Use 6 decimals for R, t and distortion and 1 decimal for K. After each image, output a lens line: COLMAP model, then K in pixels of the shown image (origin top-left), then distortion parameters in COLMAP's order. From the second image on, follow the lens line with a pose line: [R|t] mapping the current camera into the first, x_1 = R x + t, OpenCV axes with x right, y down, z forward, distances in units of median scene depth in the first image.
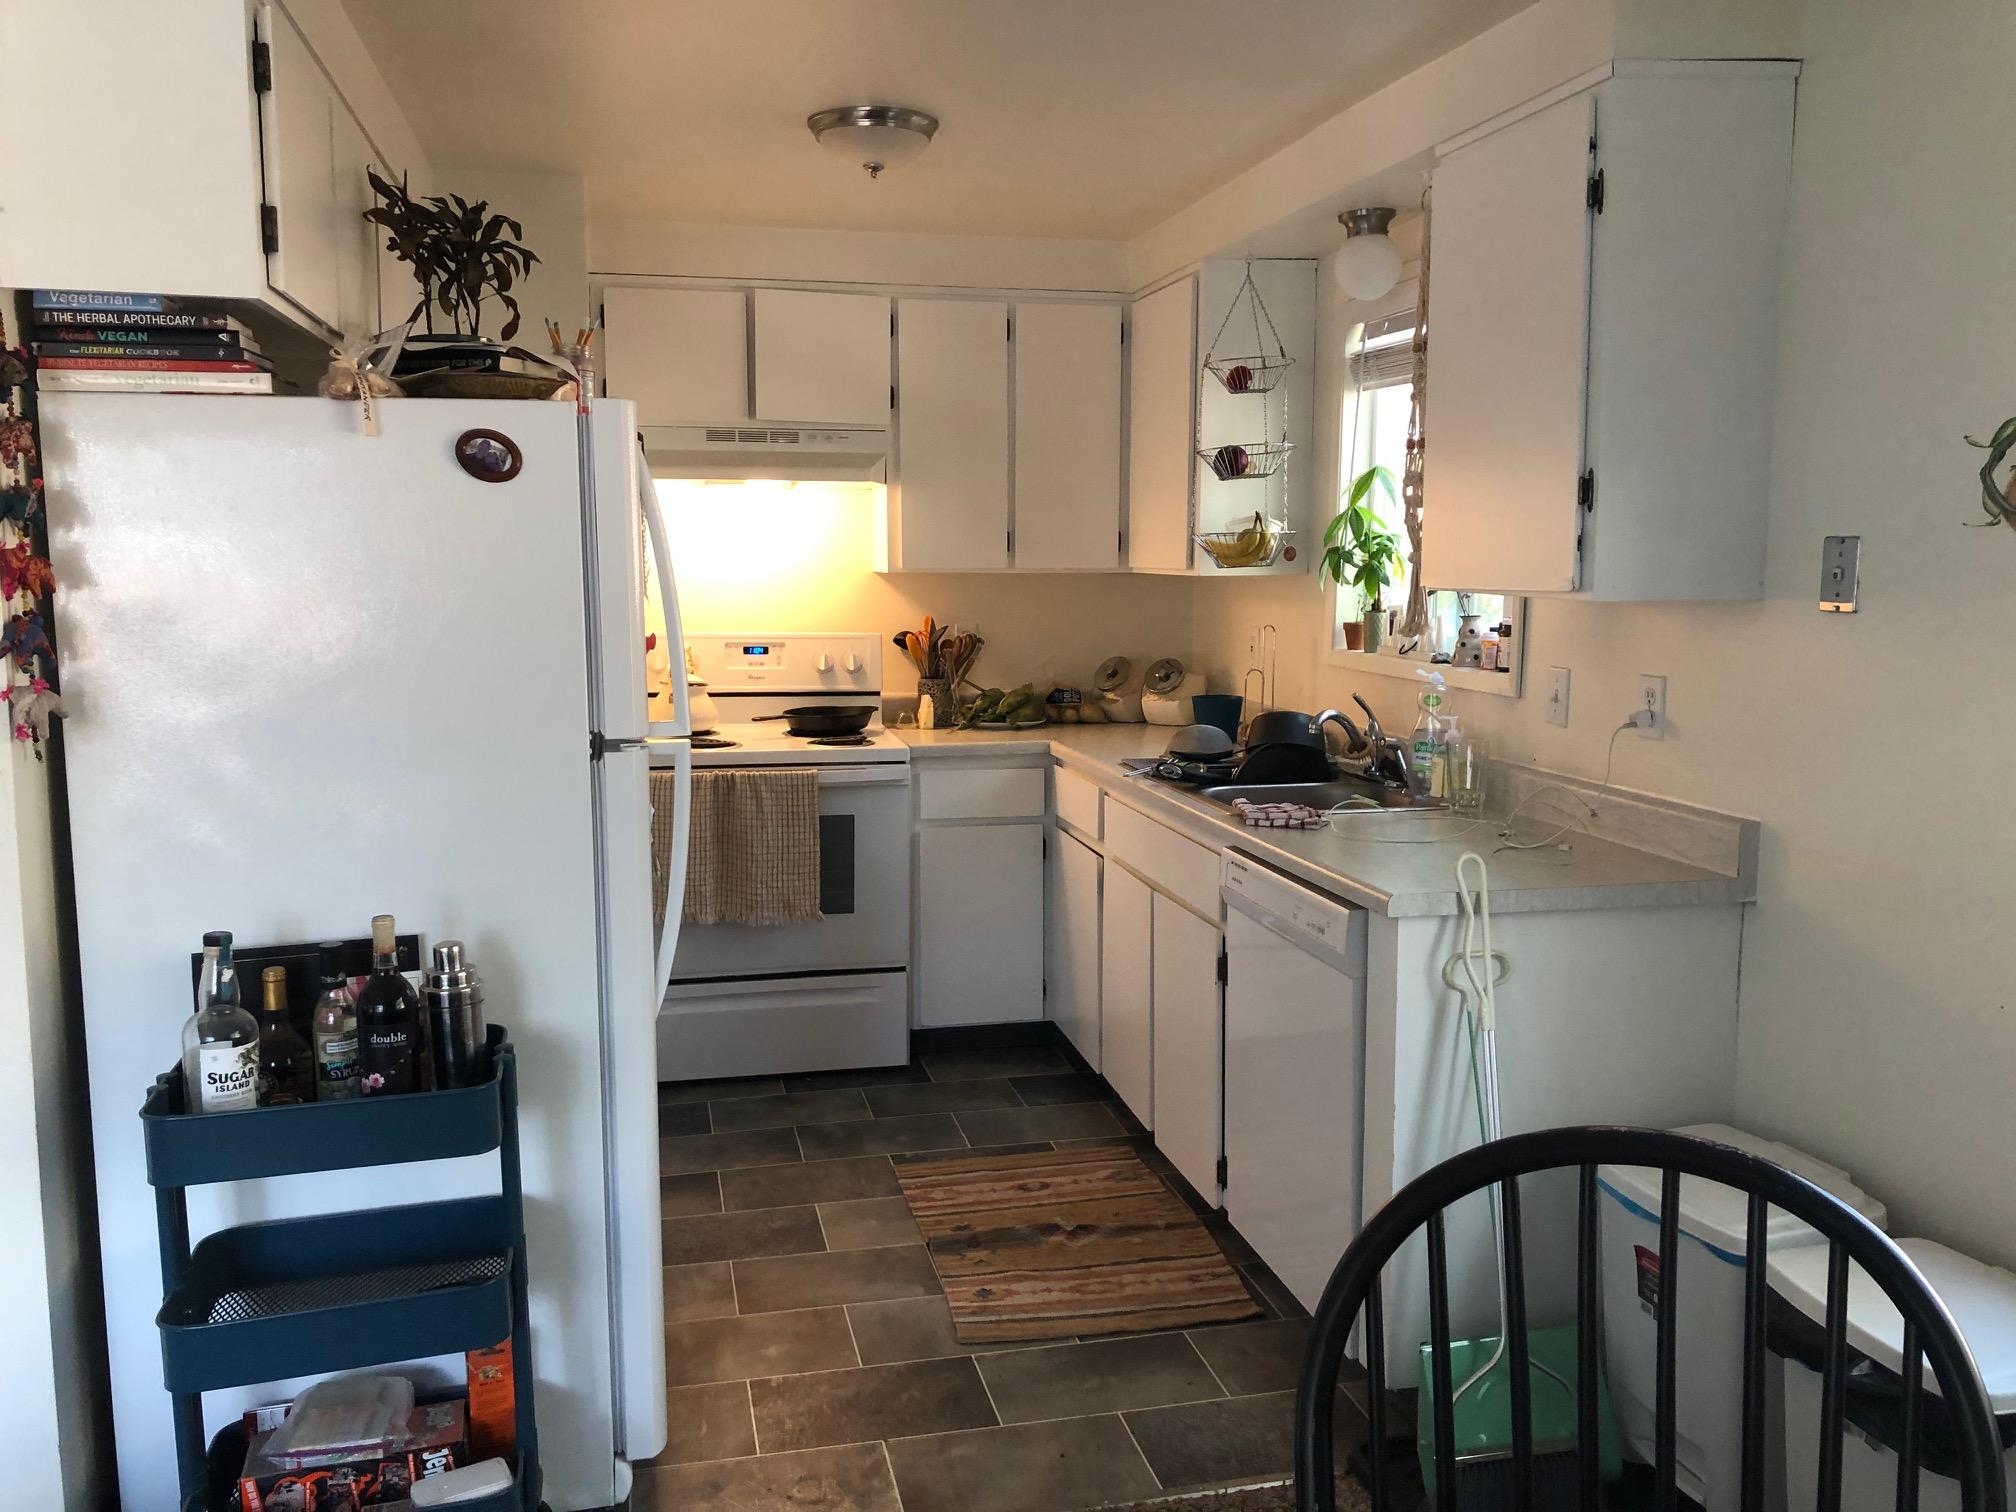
lens RADIAL K [[1686.9, 0, 1008.0], [0, 1686.9, 756.0], [0, 0, 1]] dist [0.078427, -0.060993]
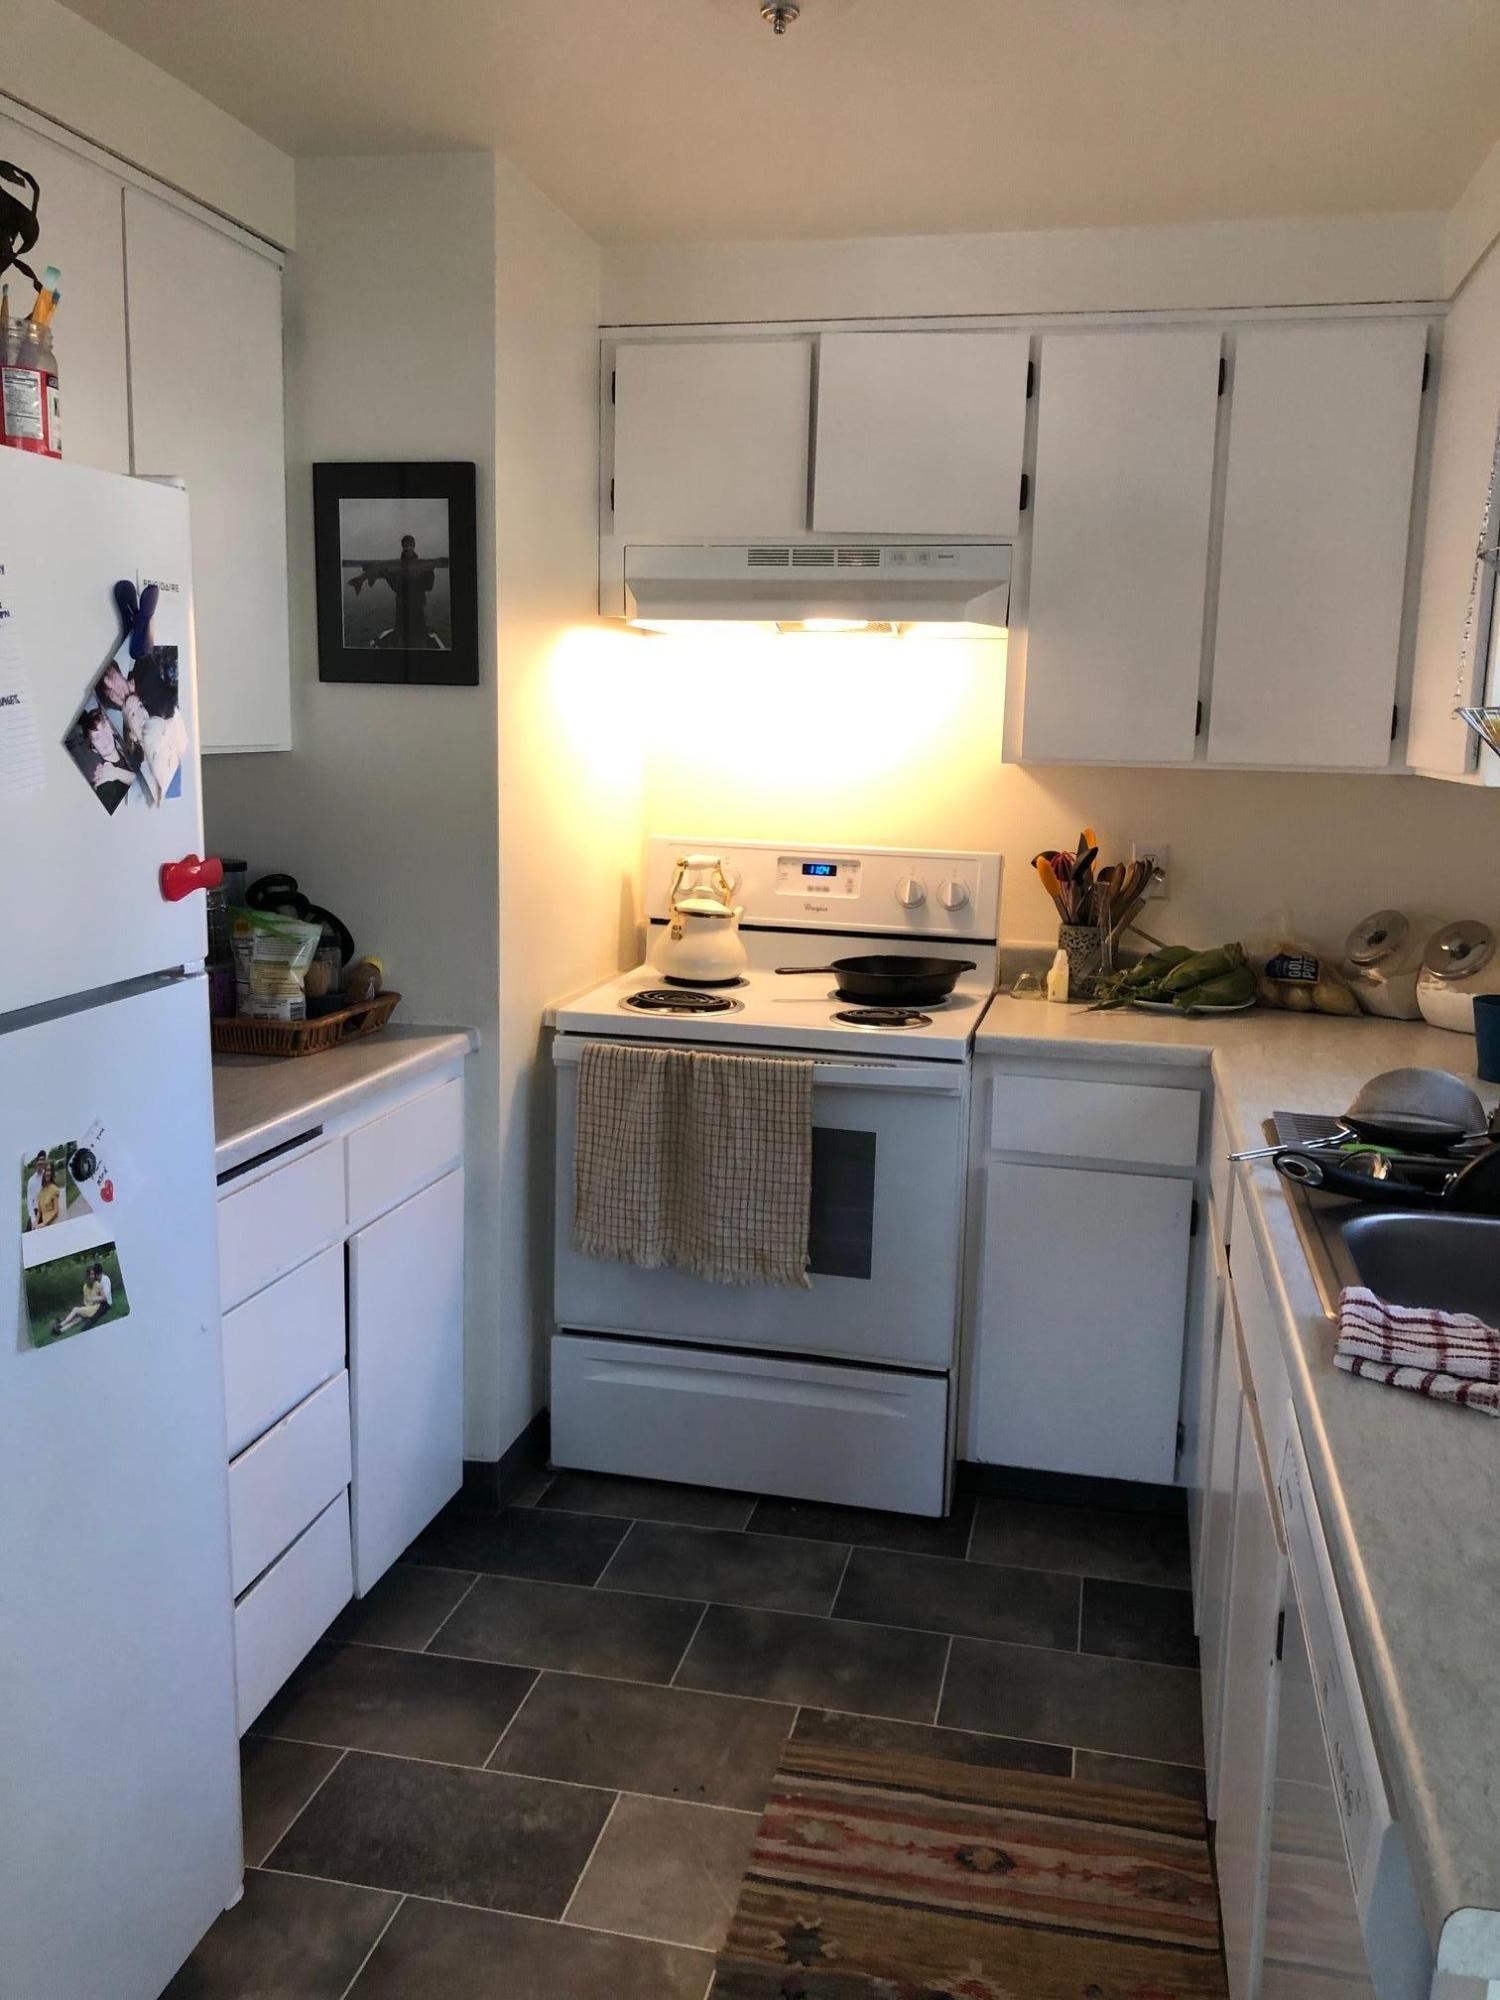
lens RADIAL K [[1642.2, 0, 750.0], [0, 1642.2, 1000.0], [0, 0, 1]] dist [0.052631, -0.107563]
pose [[0.901345, 0.091954, -0.423228, 0.122763], [-0.075906, 0.995616, 0.054660, -0.045042], [0.426399, -0.017142, 0.904373, 0.383269]]
